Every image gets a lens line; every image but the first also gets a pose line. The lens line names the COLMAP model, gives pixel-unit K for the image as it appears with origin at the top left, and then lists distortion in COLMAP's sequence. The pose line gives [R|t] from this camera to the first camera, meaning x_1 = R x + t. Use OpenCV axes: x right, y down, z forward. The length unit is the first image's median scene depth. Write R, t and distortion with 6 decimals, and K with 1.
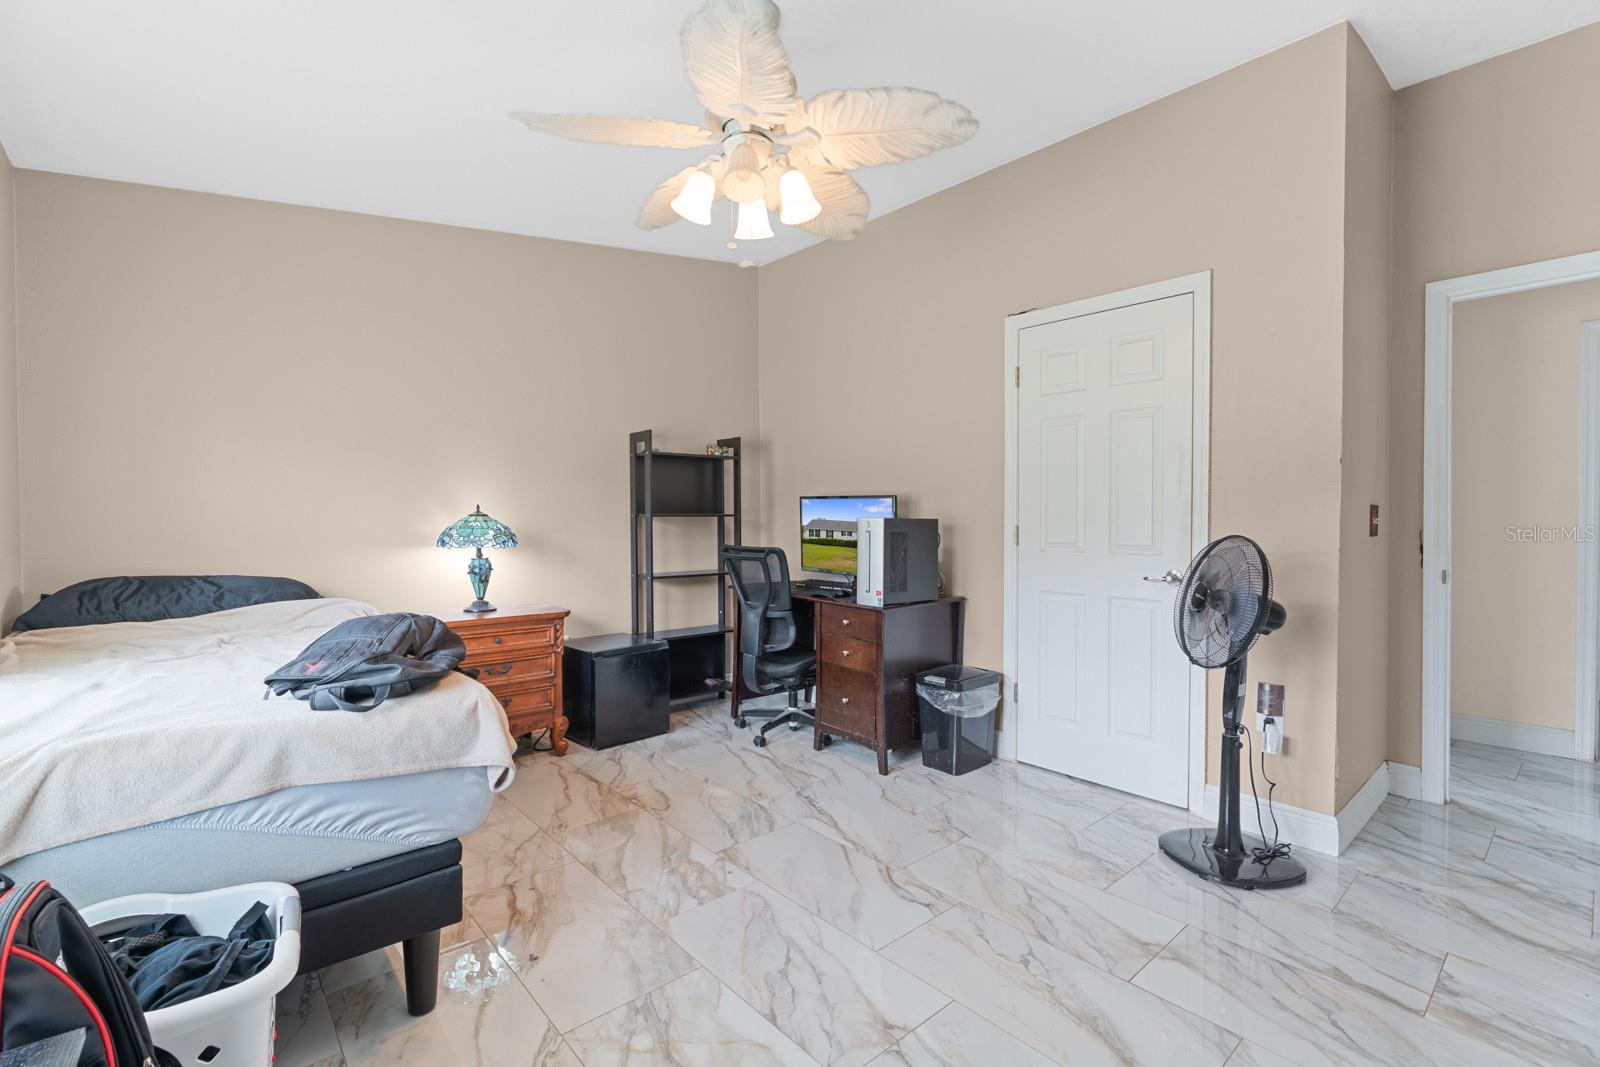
lens RADIAL K [[726.2, 0, 798.8], [0, 726.2, 522.4], [0, 0, 1]] dist [-0.007126, 0.002415]
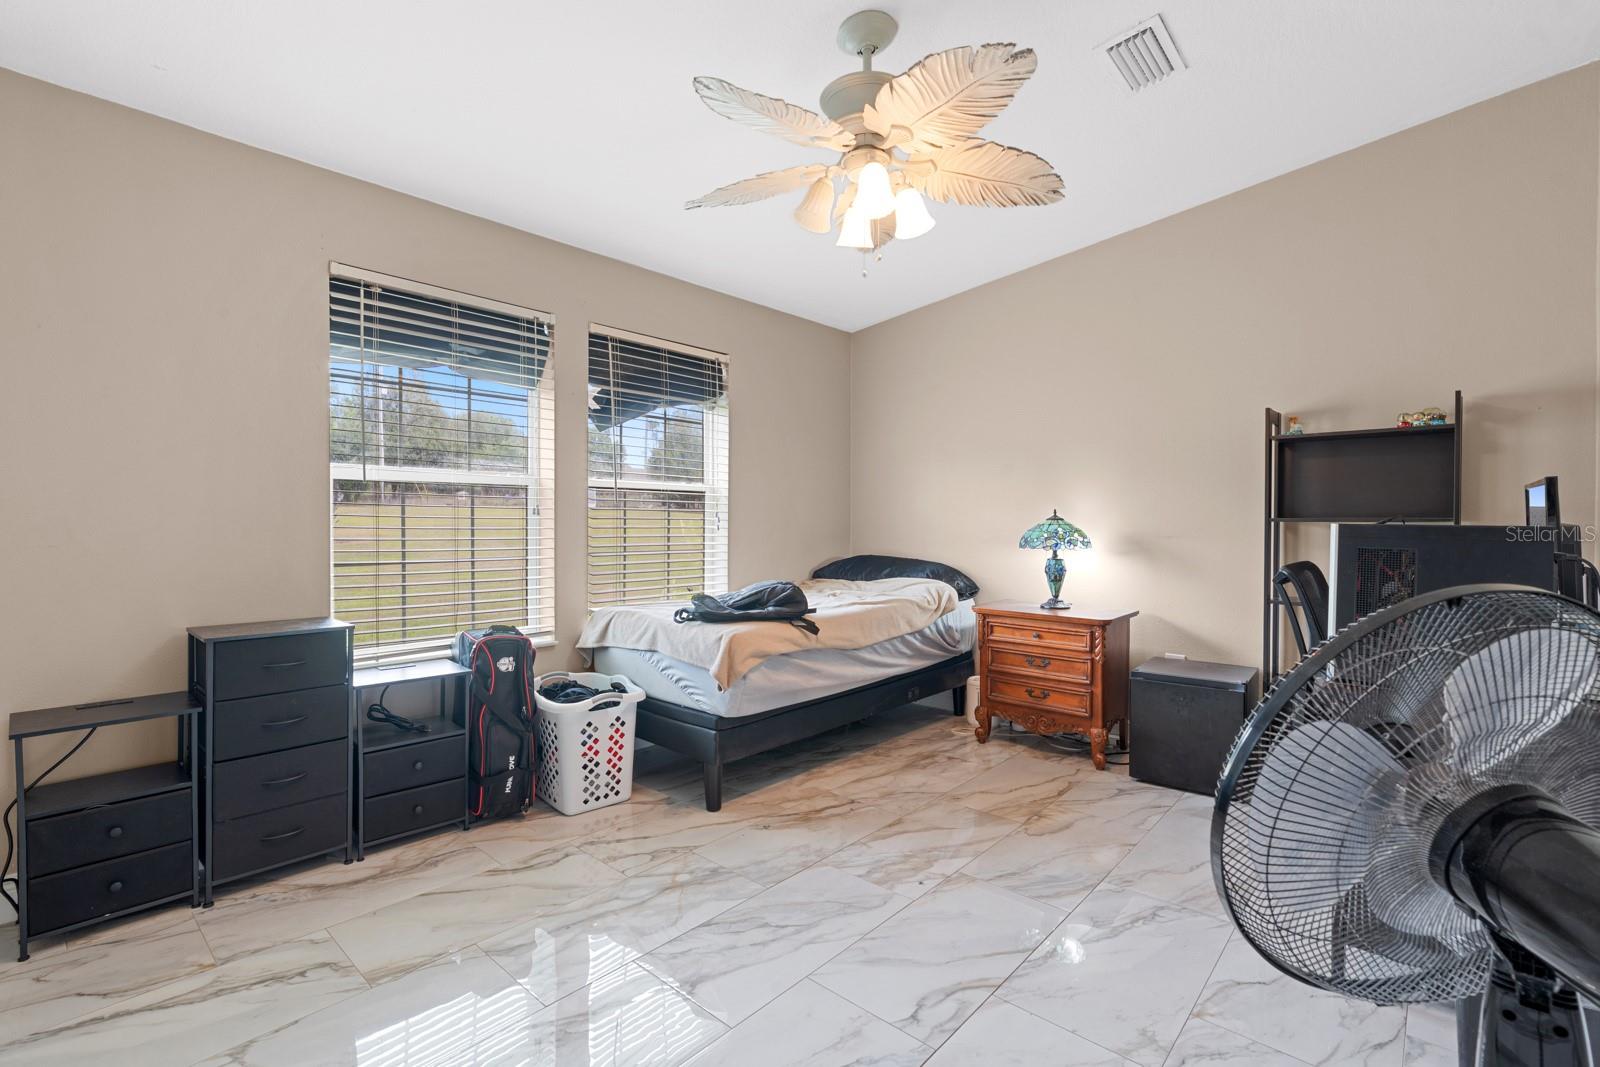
lens RADIAL K [[726.2, 0, 800.2], [0, 726.2, 526.8], [0, 0, 1]] dist [-0.007126, 0.002415]
pose [[0.111764, 0.008019, -0.993702, 0.608776], [-0.013589, 0.999886, 0.006540, -0.001220], [0.993642, 0.012772, 0.111860, 0.516002]]
